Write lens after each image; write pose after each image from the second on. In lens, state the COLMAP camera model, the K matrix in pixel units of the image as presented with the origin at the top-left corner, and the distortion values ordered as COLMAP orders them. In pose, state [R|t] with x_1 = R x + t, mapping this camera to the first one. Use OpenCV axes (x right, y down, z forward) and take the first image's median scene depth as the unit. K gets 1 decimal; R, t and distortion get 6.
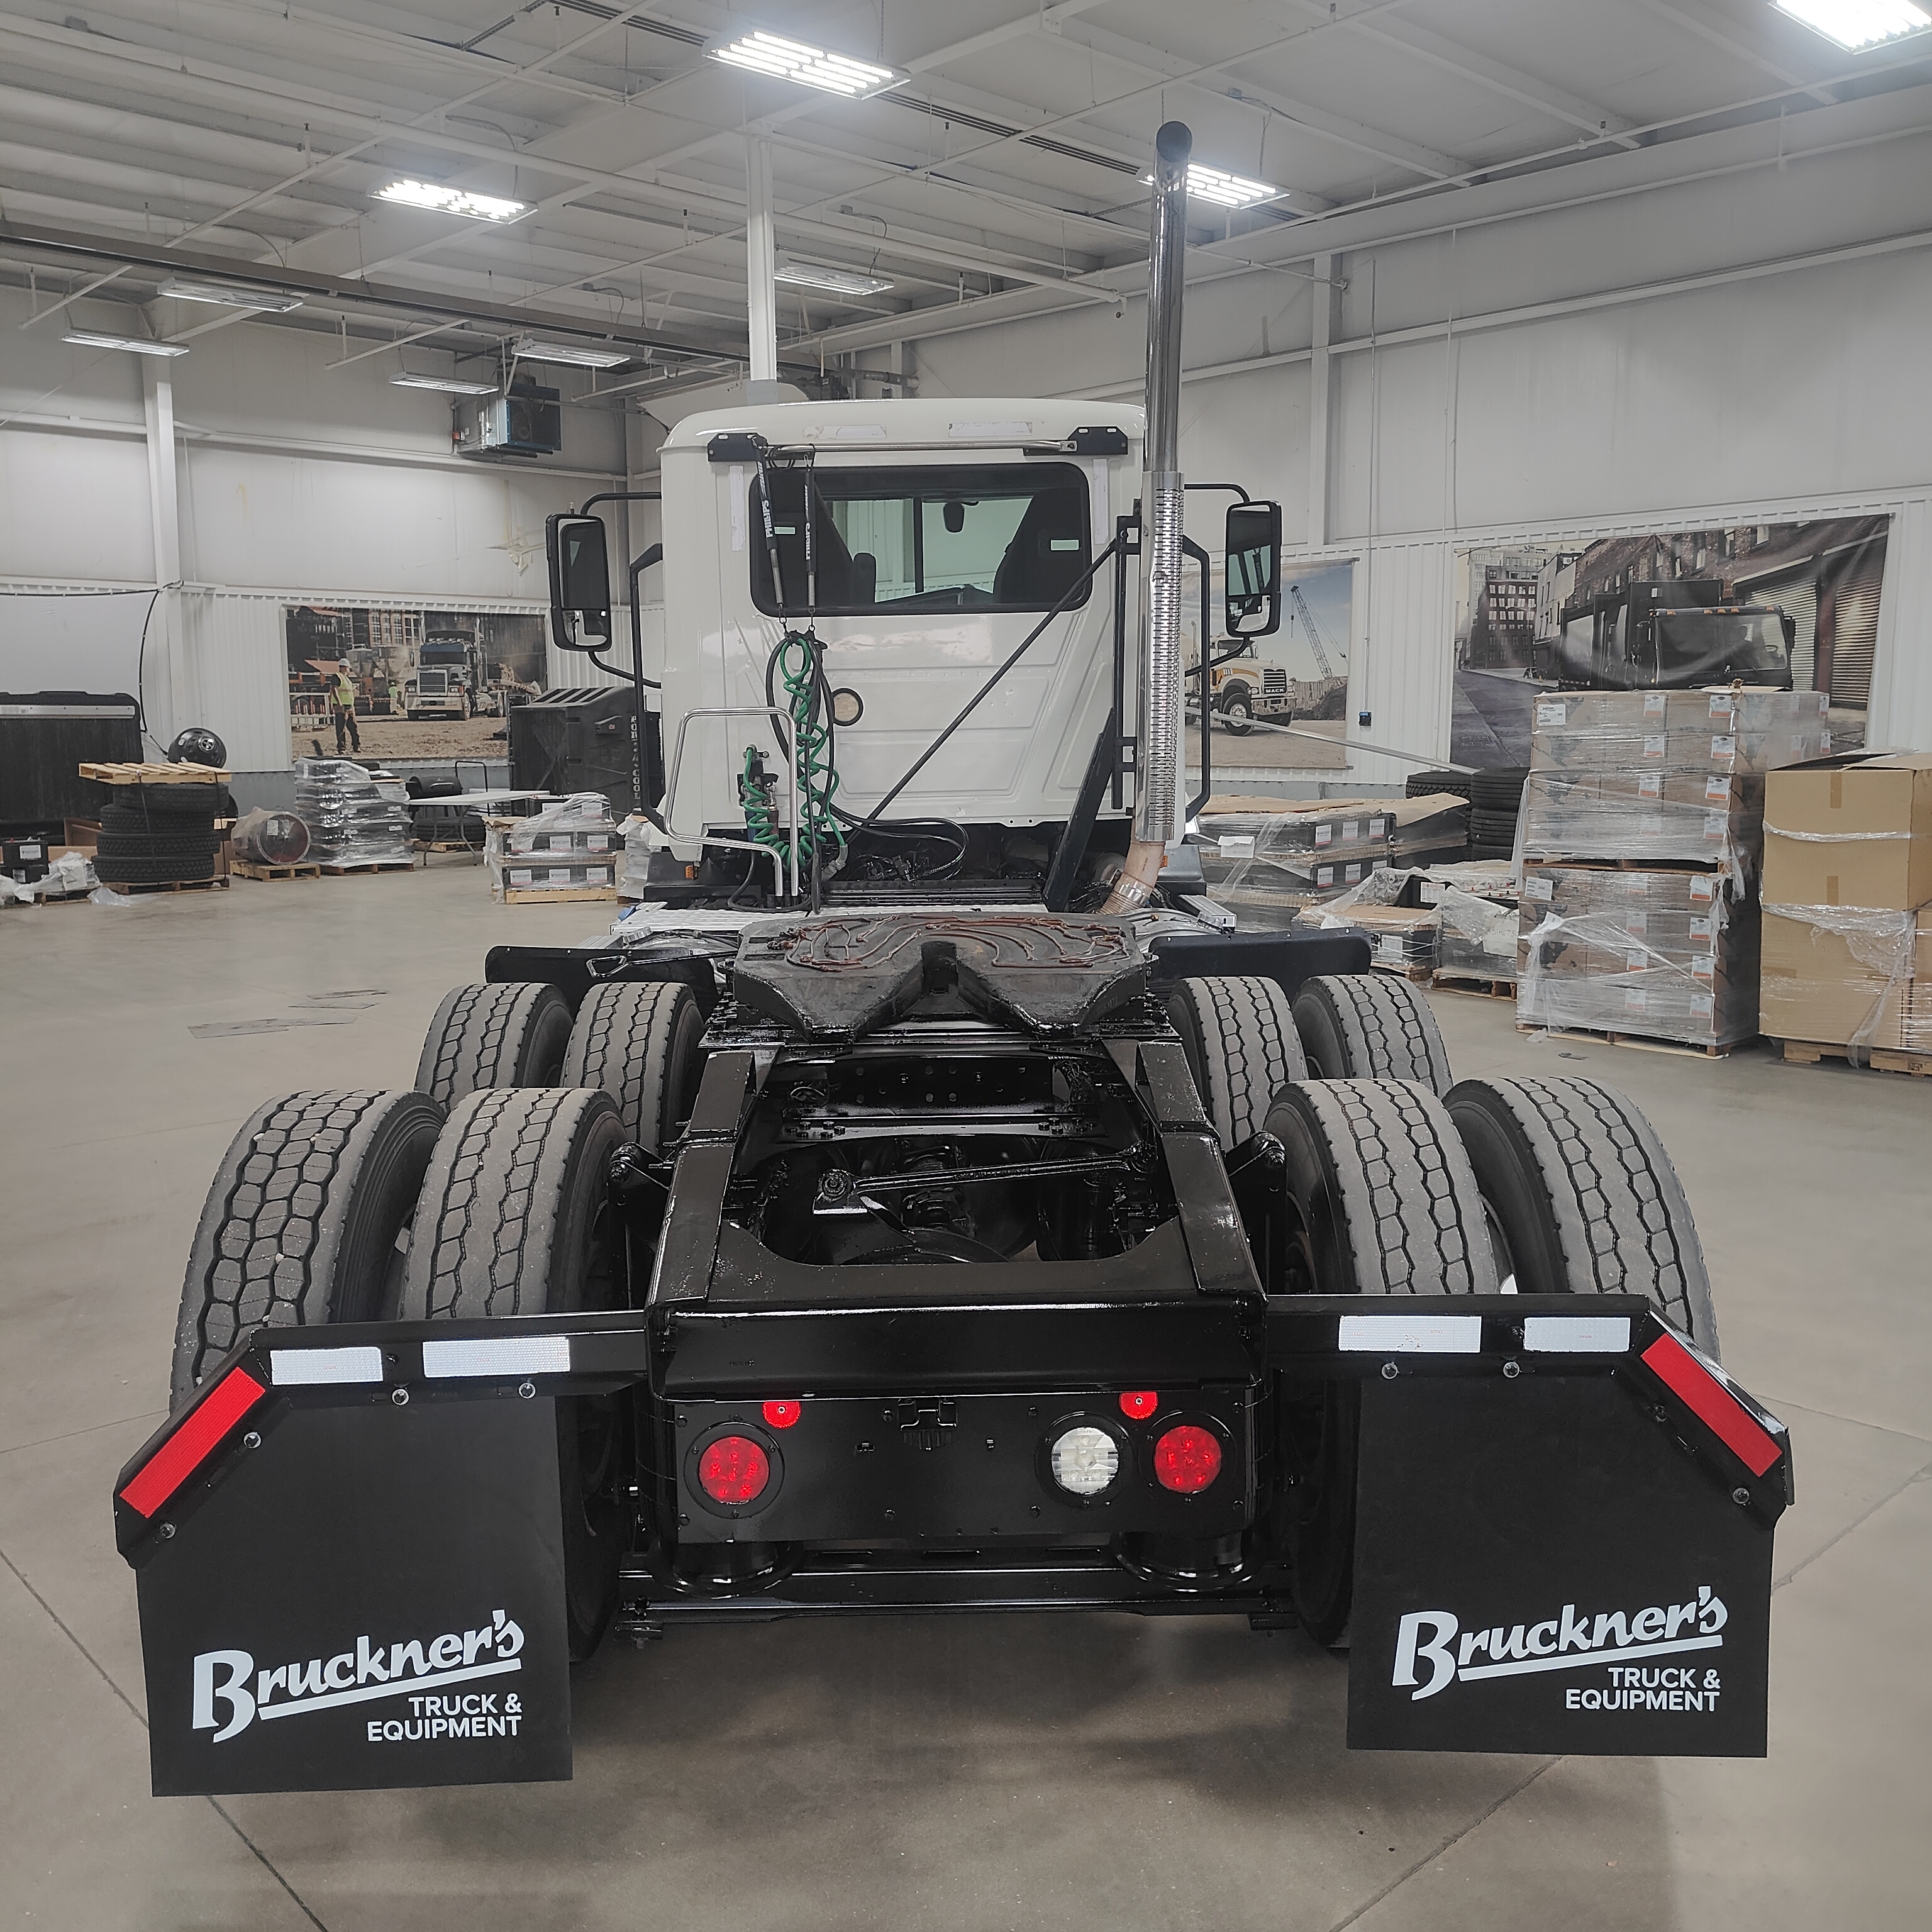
lens RADIAL K [[1845.5, 0, 966.0], [0, 1845.5, 966.0], [0, 0, 1]] dist [0.012314, -0.014338]
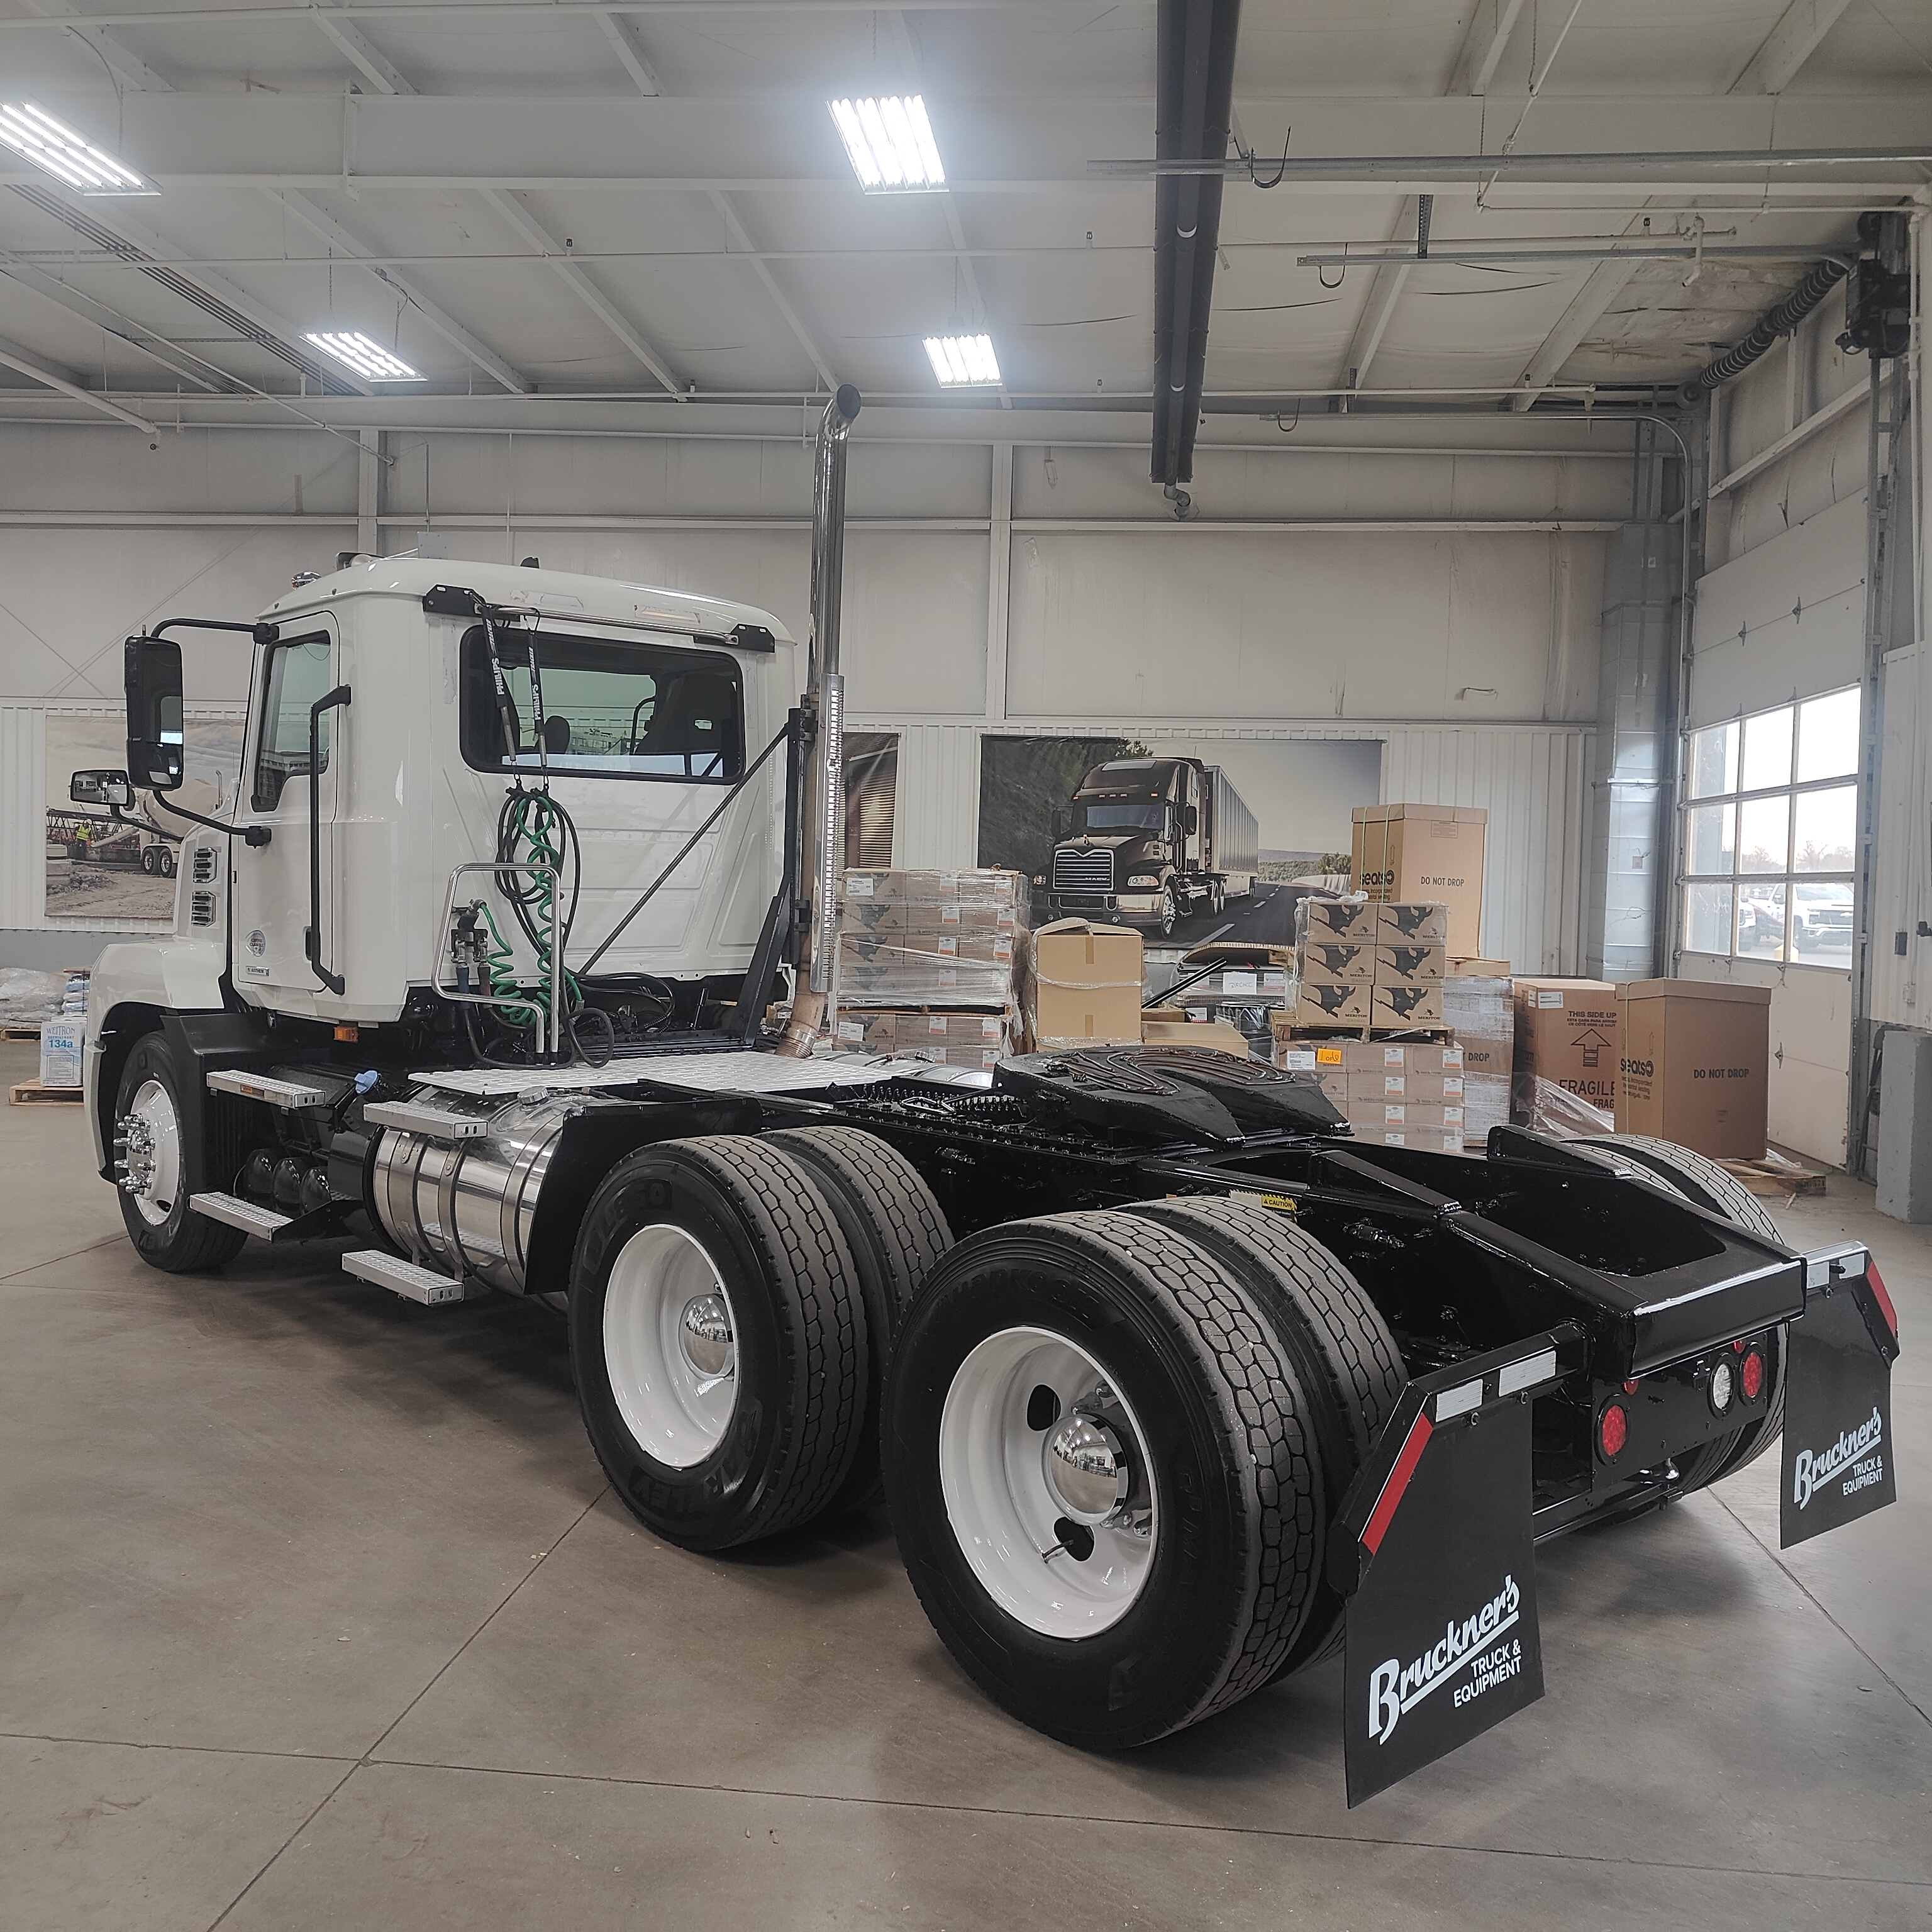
lens RADIAL K [[1822.5, 0, 990.7], [0, 1822.5, 969.0], [0, 0, 1]] dist [0.031293, -0.034773]
pose [[0.735634, -0.003260, 0.677371, -0.420033], [0.059475, 0.996437, -0.059795, -0.006864], [-0.674763, 0.084274, 0.733207, 0.079229]]
